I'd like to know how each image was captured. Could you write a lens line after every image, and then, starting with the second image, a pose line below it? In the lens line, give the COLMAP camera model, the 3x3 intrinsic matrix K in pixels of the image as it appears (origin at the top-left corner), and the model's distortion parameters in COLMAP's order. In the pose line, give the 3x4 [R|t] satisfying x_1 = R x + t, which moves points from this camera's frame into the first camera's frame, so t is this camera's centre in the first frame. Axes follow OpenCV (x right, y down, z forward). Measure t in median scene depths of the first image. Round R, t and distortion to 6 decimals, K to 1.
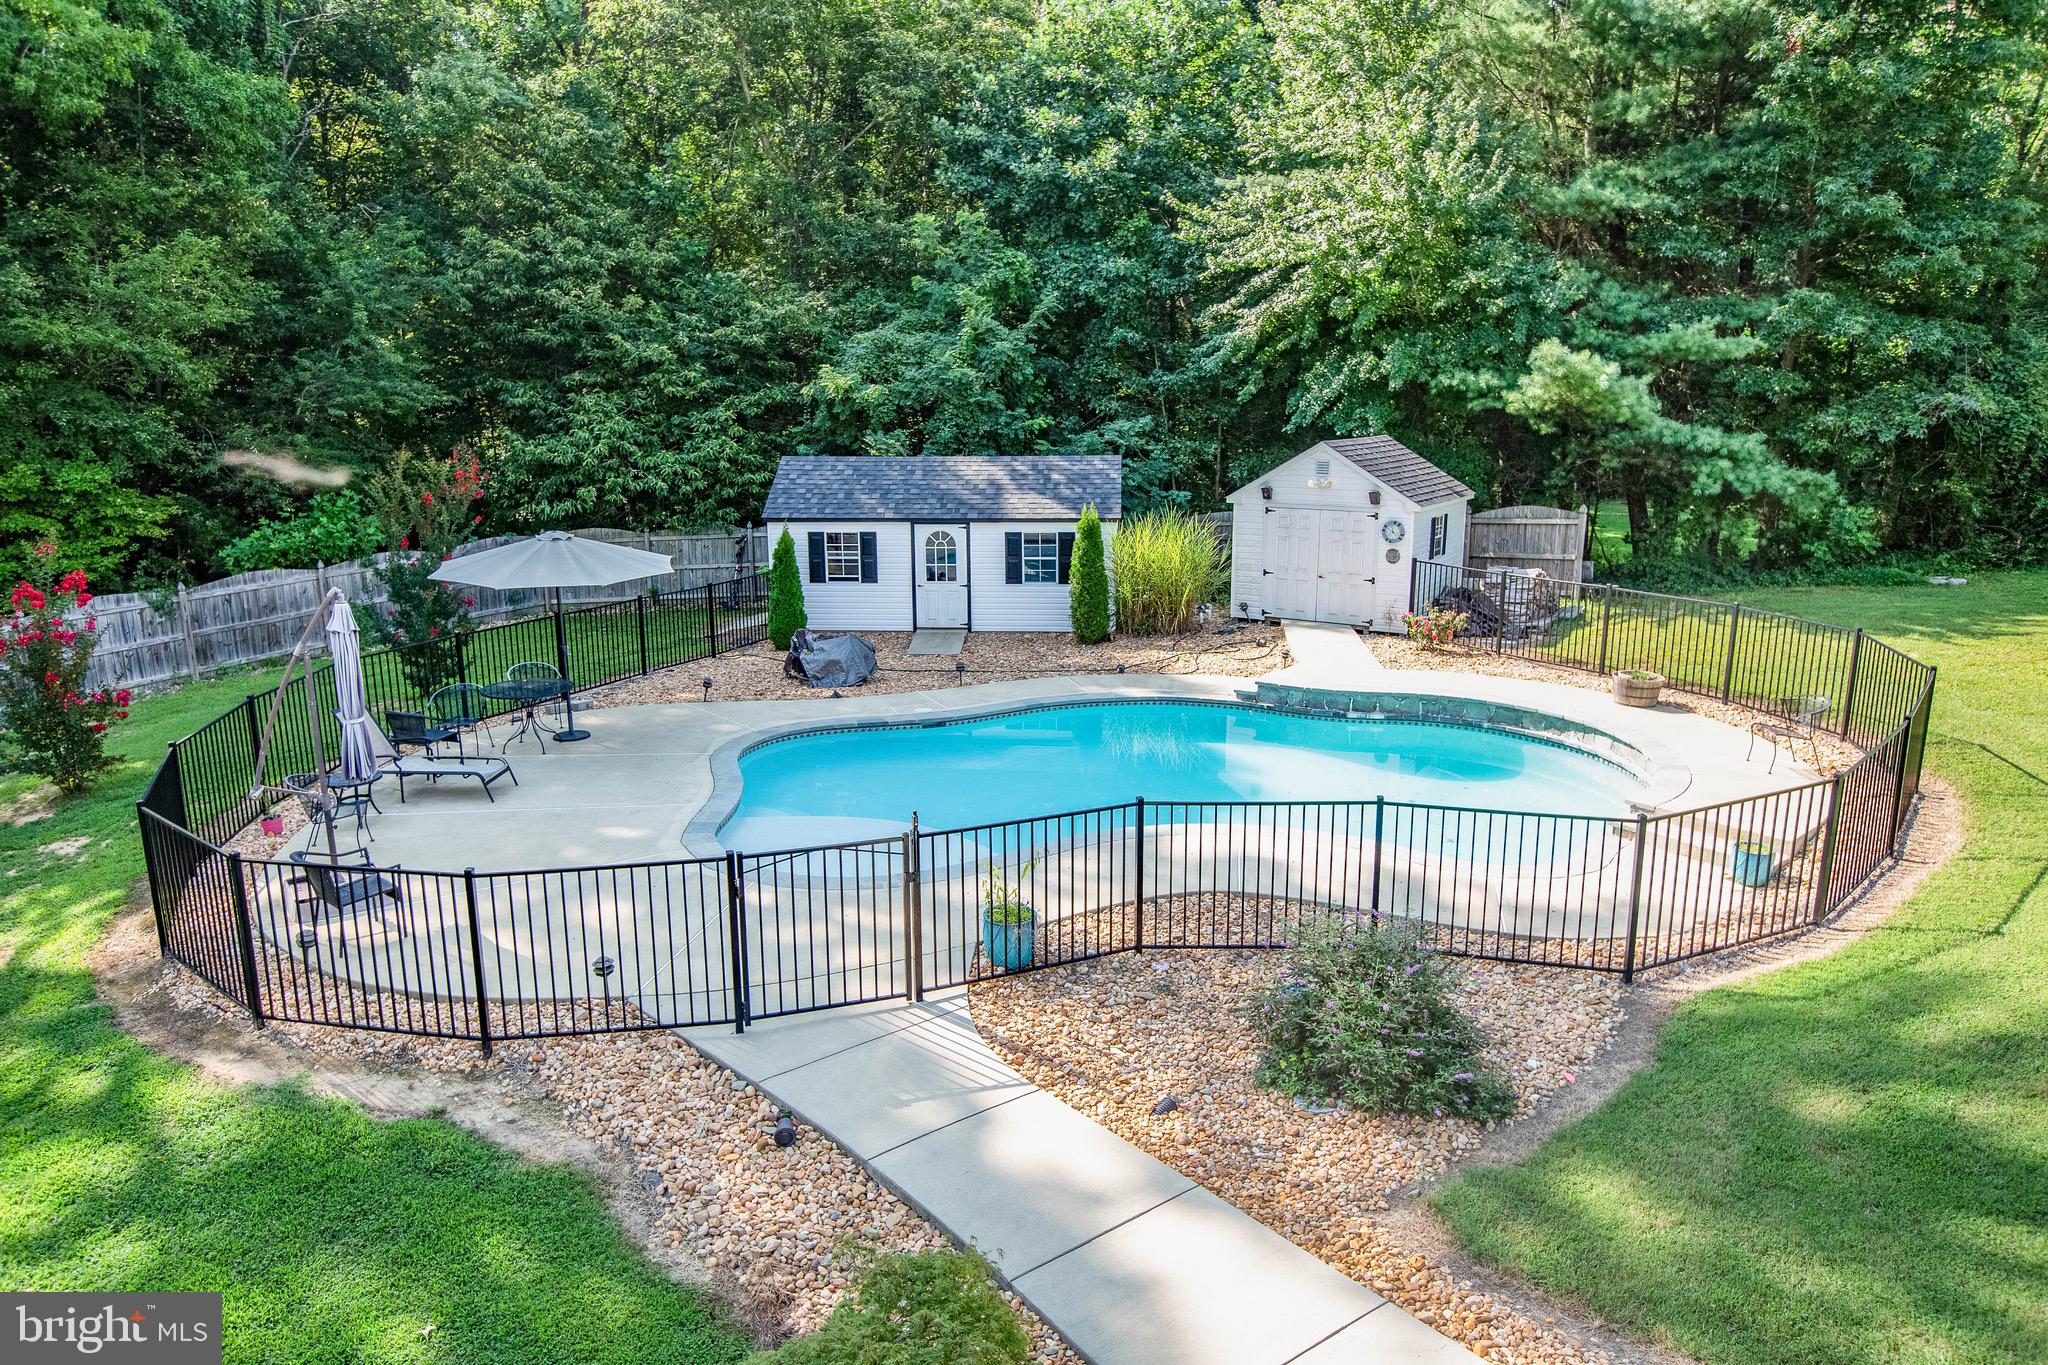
lens RADIAL K [[1373.2, 0, 1024.5], [0, 1373.2, 677.6], [0, 0, 1]] dist [-0.028777, 0.045065]
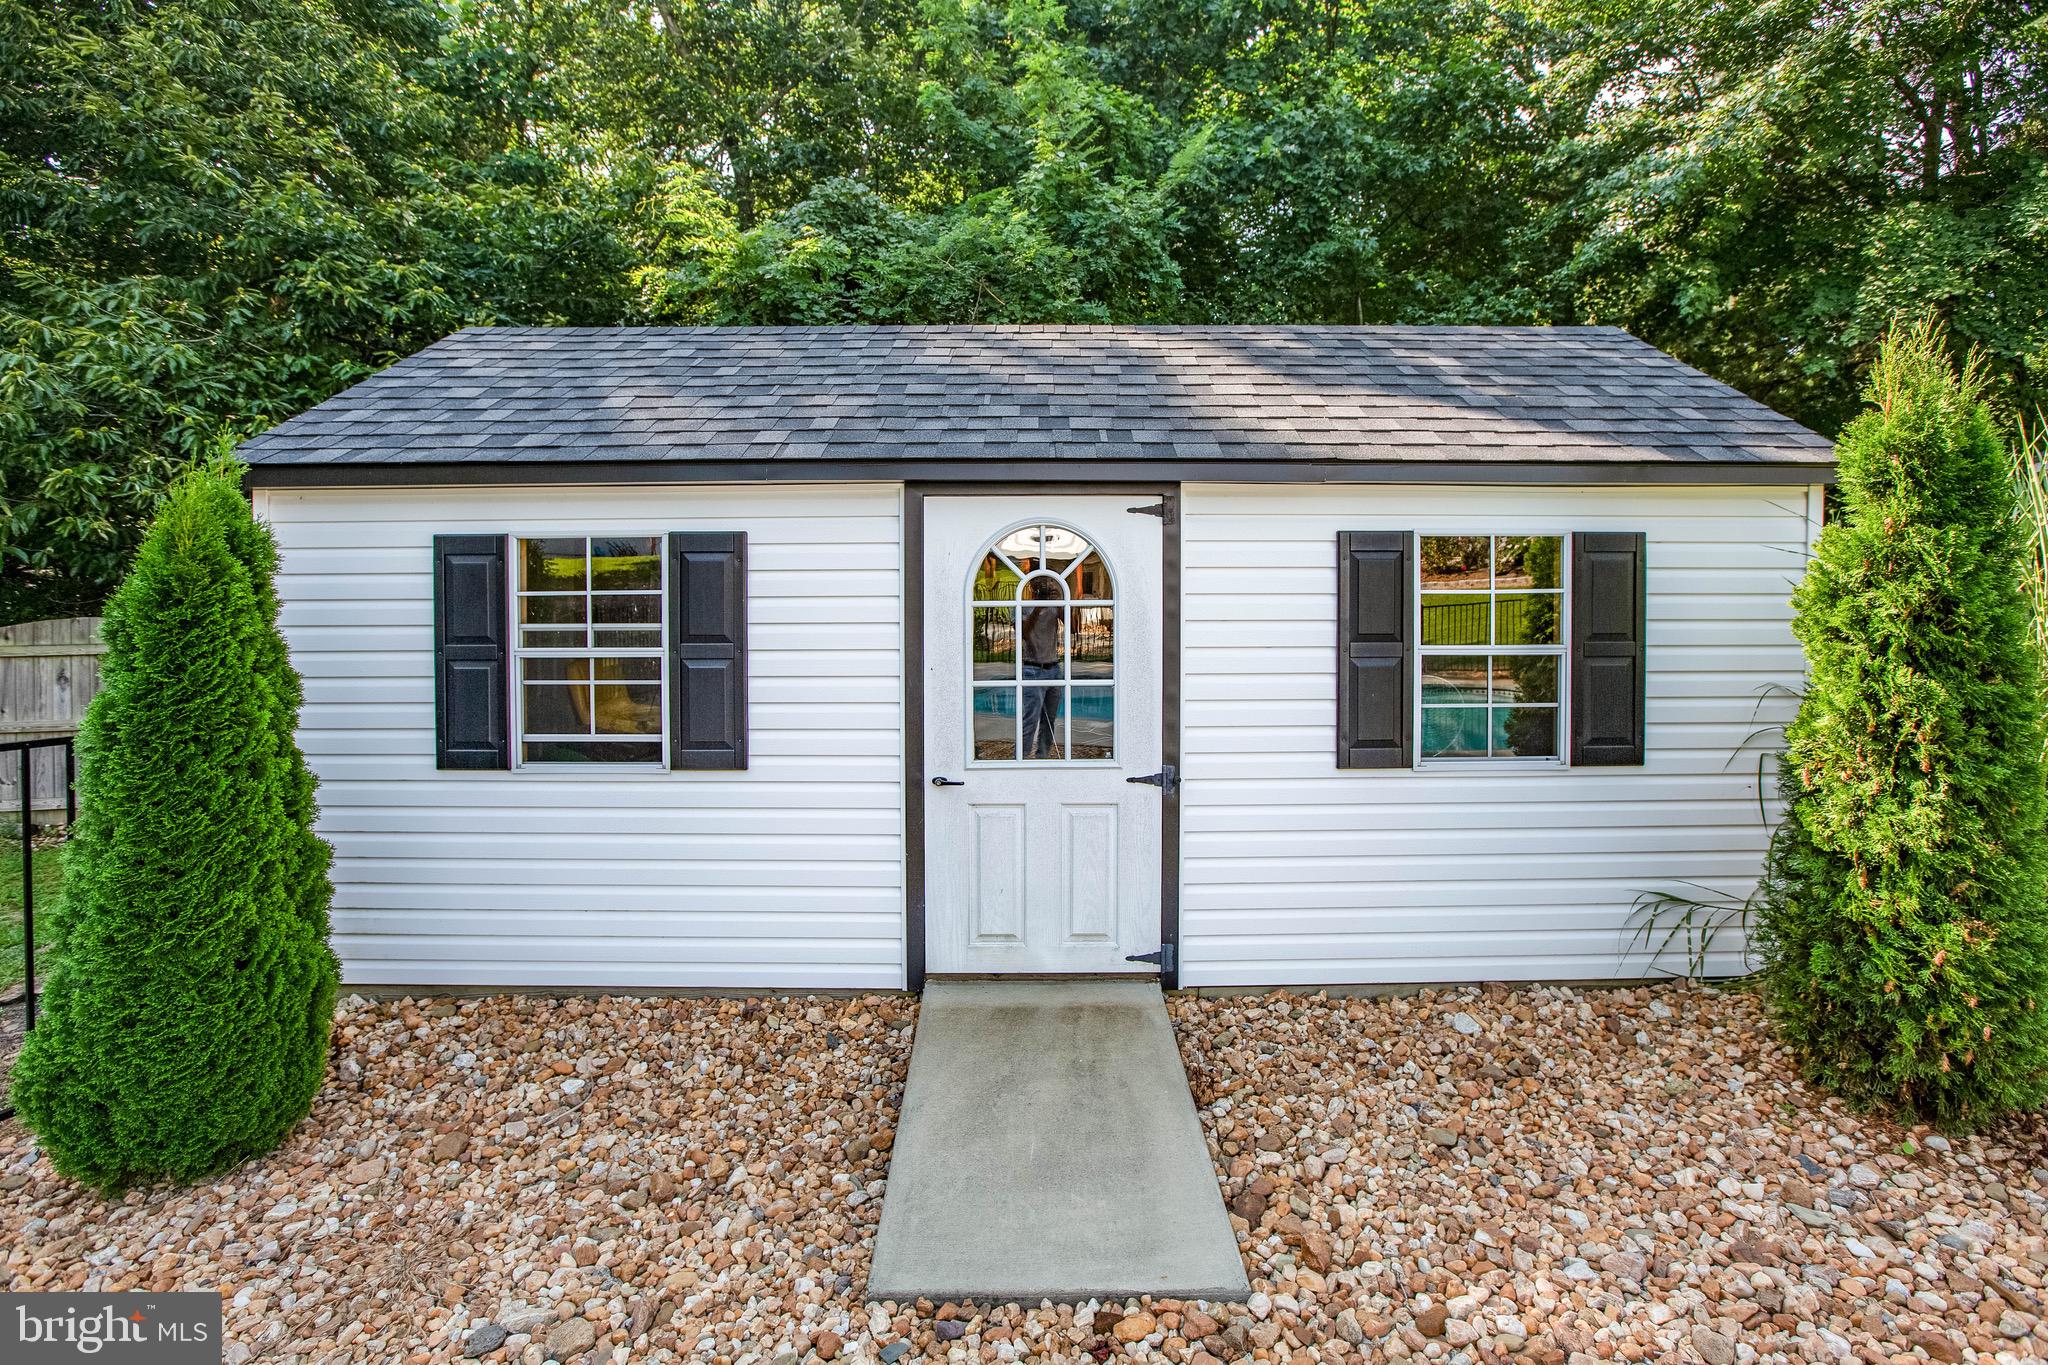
lens RADIAL K [[947.6, 0, 1027.4], [0, 947.6, 606.9], [0, 0, 1]] dist [-0.030288, 0.000045]
pose [[0.998686, 0.000212, 0.051245, -0.071170], [0.010267, 0.978889, -0.204136, -0.063821], [-0.050207, 0.204394, 0.977600, 0.856342]]
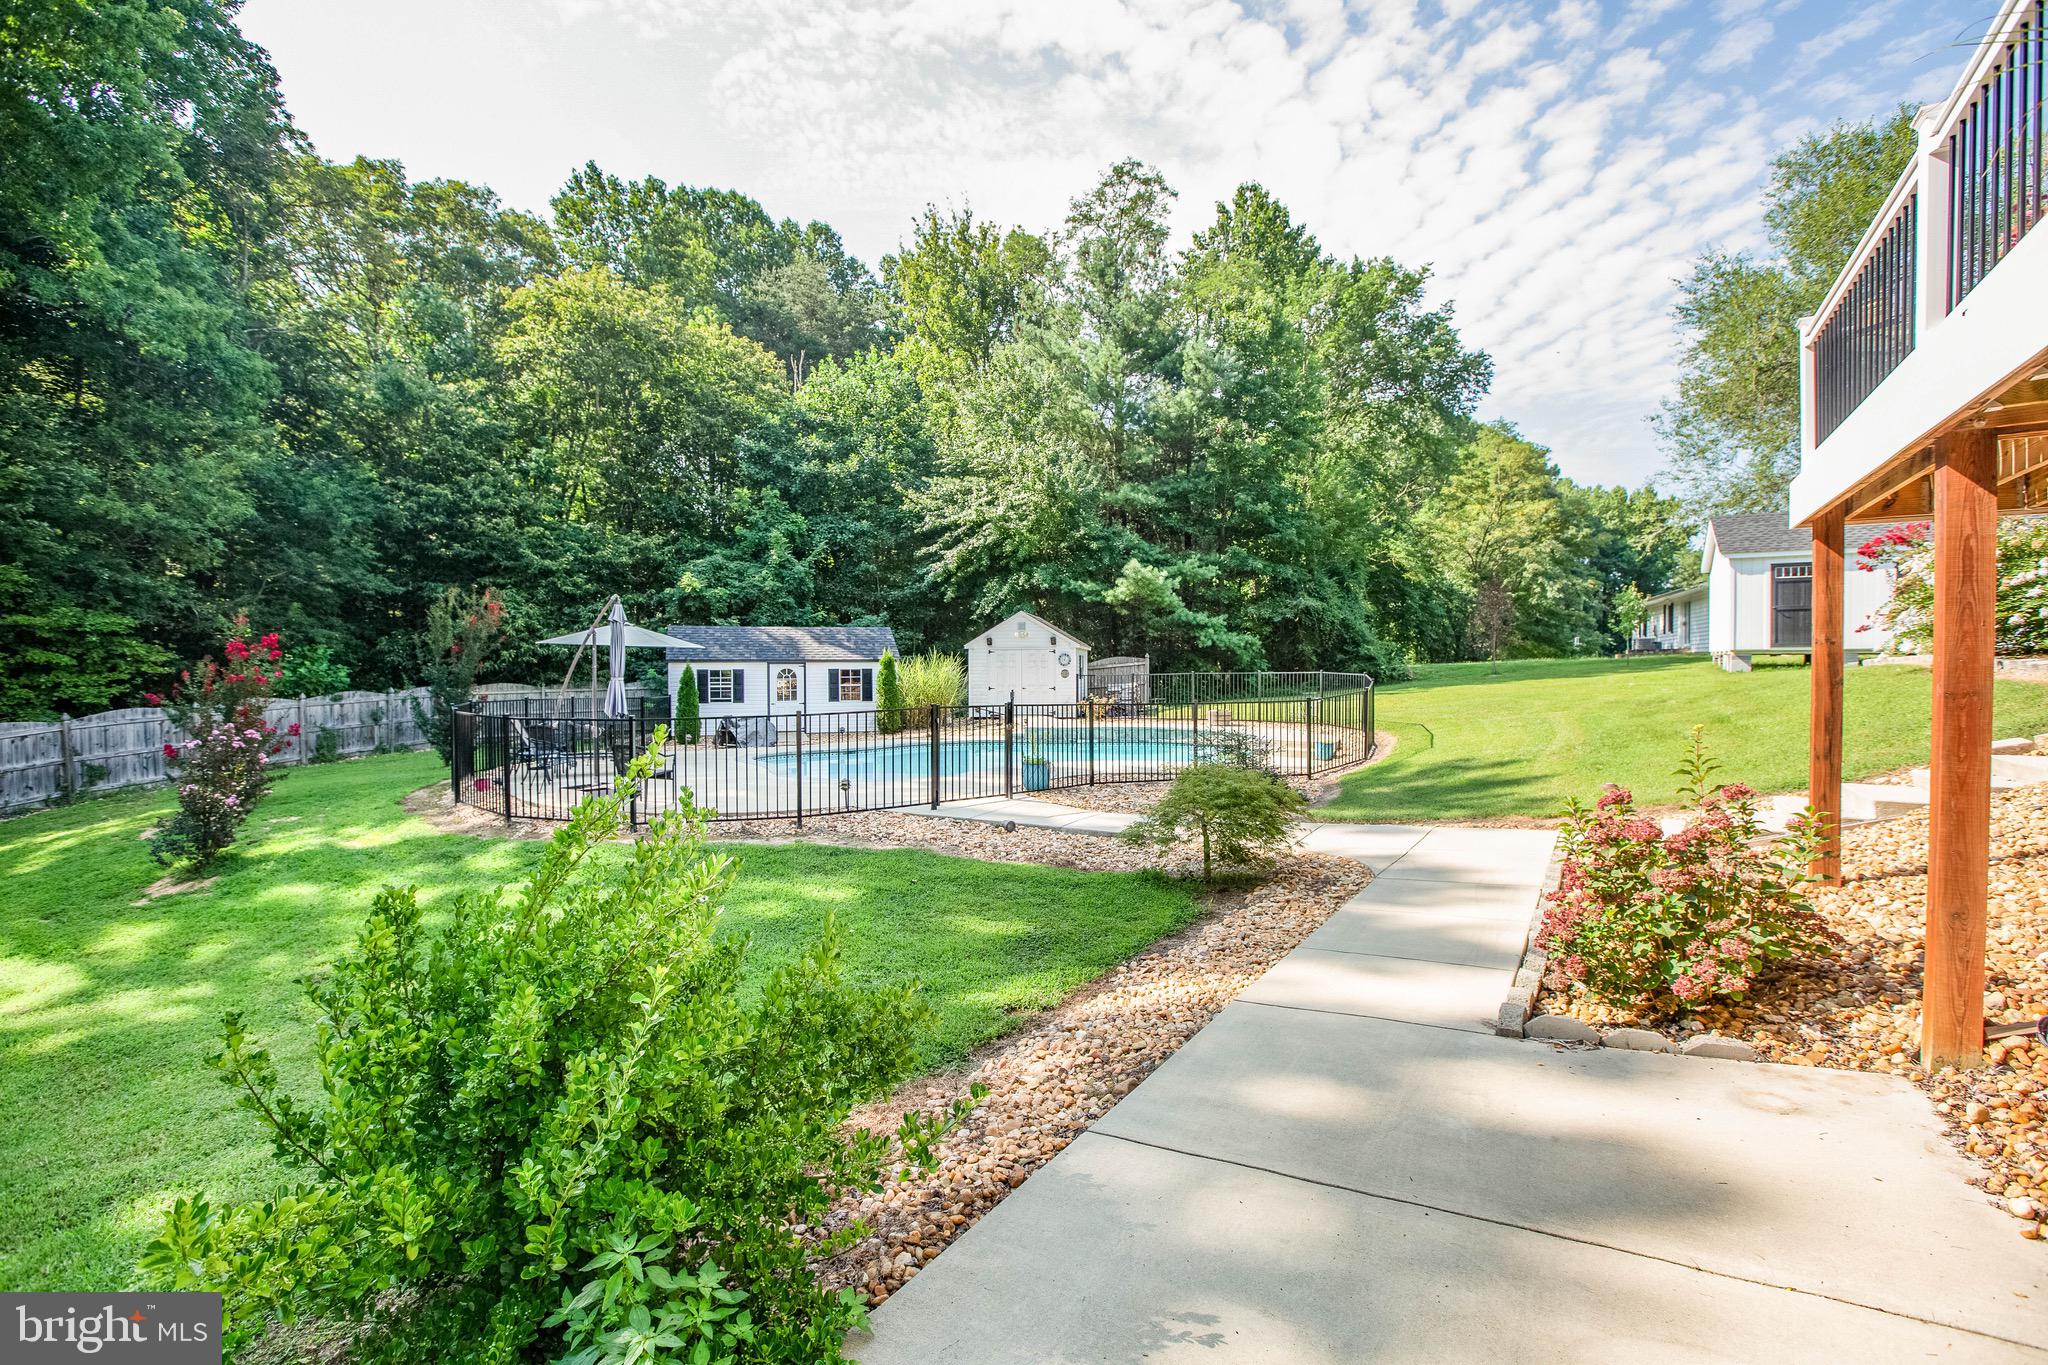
lens RADIAL K [[943.4, 0, 1025.8], [0, 943.4, 673.2], [0, 0, 1]] dist [-0.027508, 0.001107]
pose [[0.923125, -0.001124, 0.384498, -0.223023], [0.081738, 0.977712, -0.193384, 0.129096], [-0.375711, 0.209945, 0.902643, -0.072827]]
